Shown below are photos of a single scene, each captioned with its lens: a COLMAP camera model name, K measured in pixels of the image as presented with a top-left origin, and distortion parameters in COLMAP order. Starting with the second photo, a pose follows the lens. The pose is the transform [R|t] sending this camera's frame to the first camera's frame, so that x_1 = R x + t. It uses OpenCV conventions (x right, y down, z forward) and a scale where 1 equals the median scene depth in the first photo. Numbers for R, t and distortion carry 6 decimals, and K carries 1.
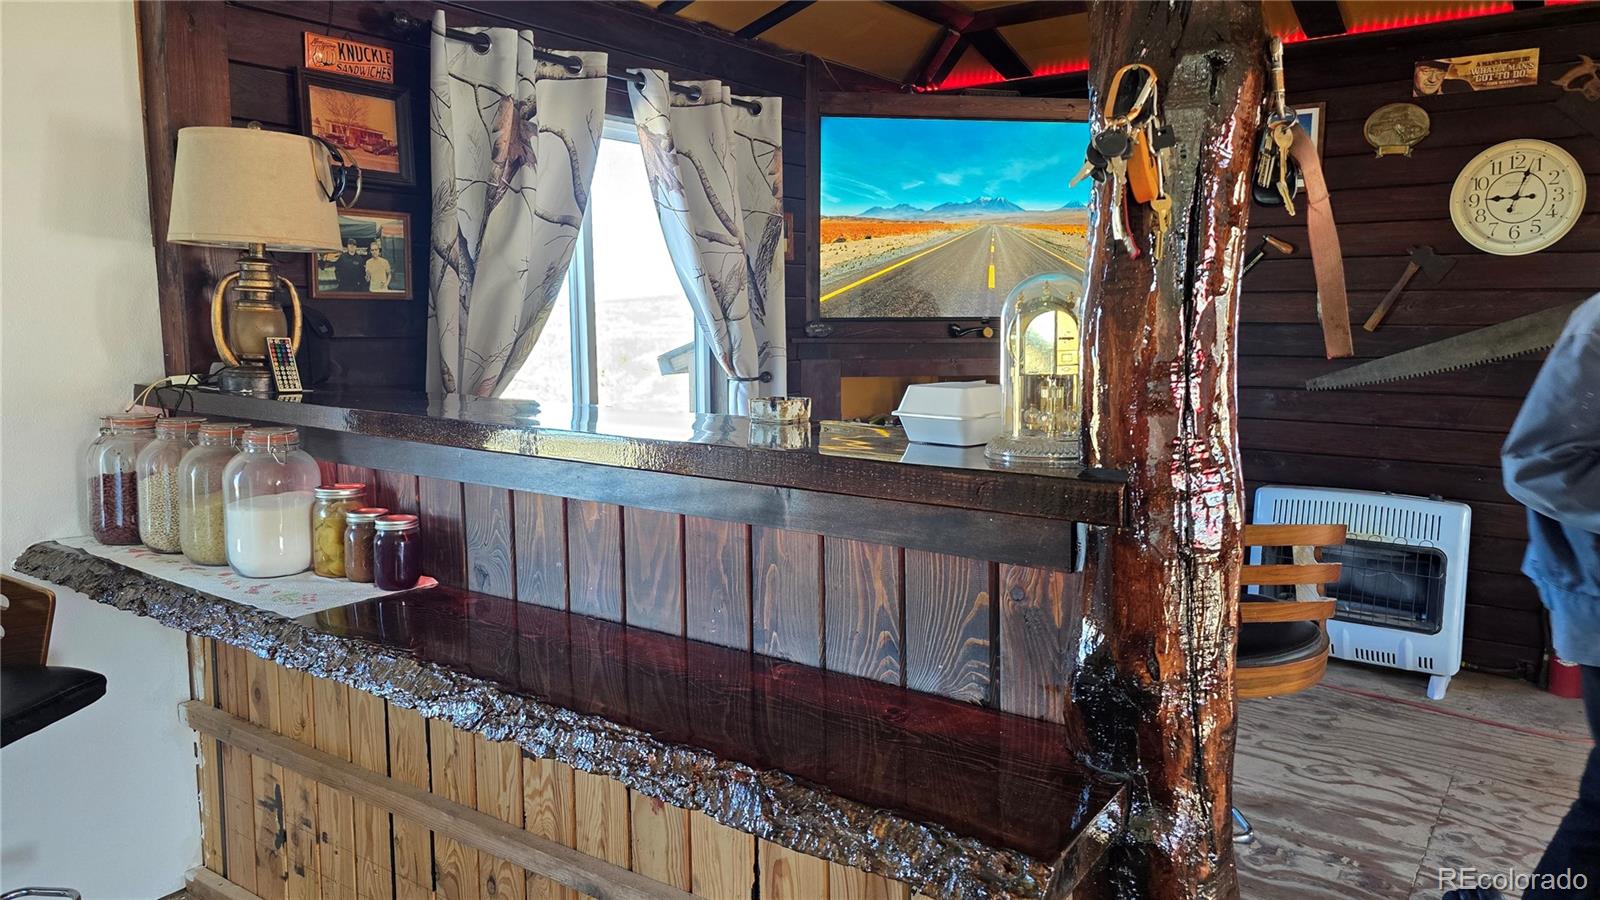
lens RADIAL K [[1029.7, 0, 774.6], [0, 1029.7, 452.6], [0, 0, 1]] dist [0.120336, -0.158181]
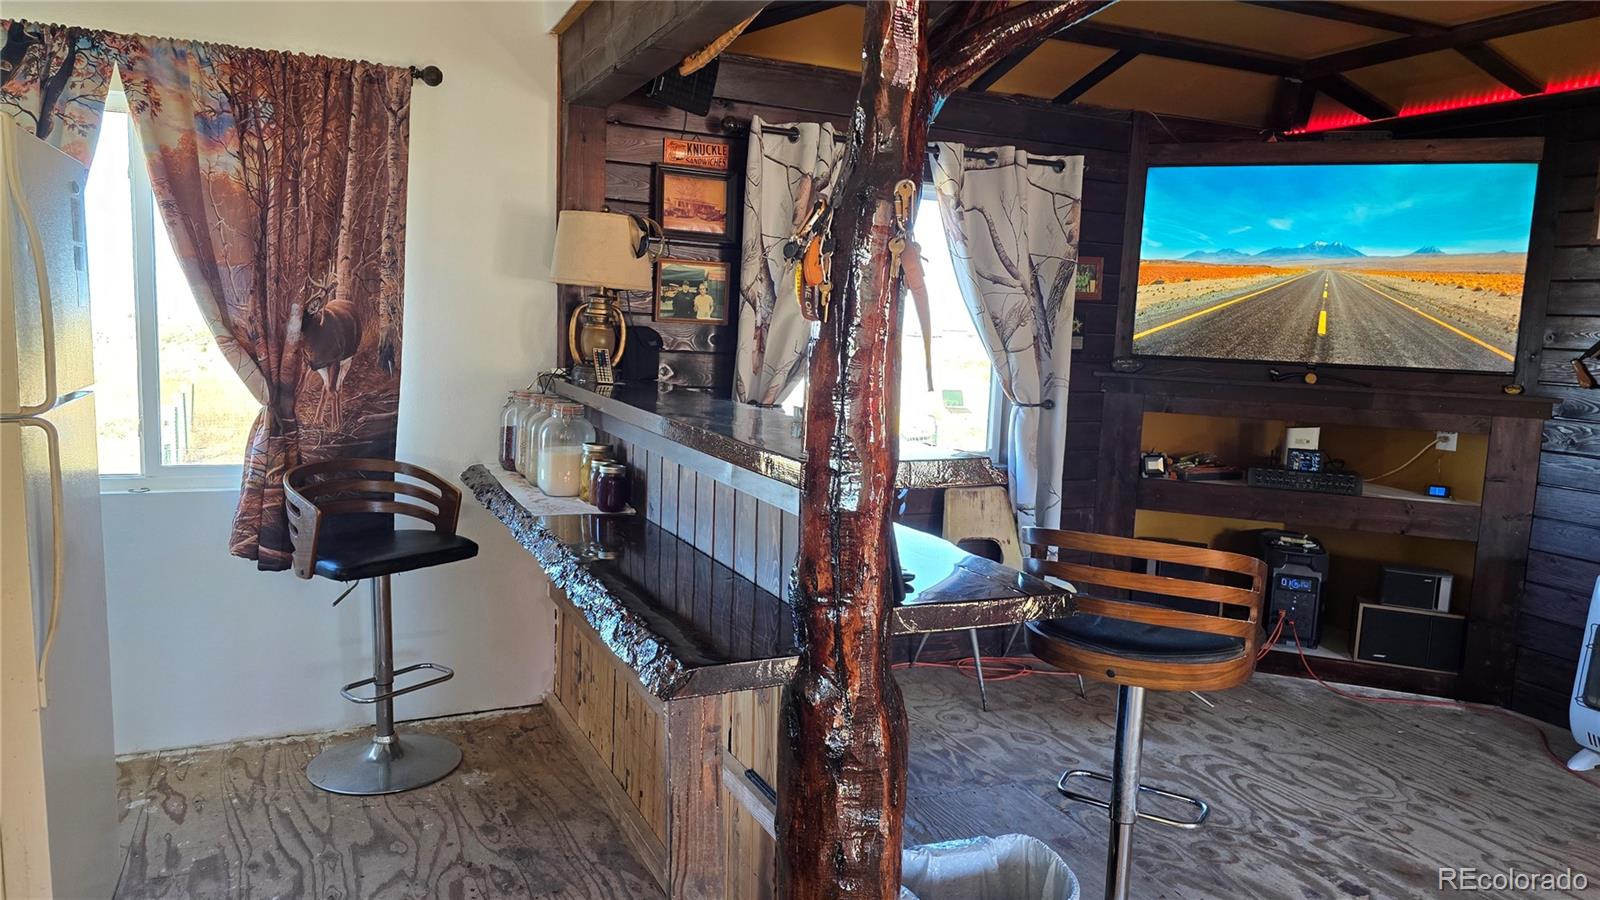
lens RADIAL K [[1021.0, 0, 803.3], [0, 1021.0, 473.6], [0, 0, 1]] dist [0.070048, -0.067924]
pose [[0.877097, 0.108714, -0.467848, 0.311706], [-0.110051, 0.993622, 0.024569, 0.002638], [0.467536, 0.029938, 0.883467, -0.107504]]
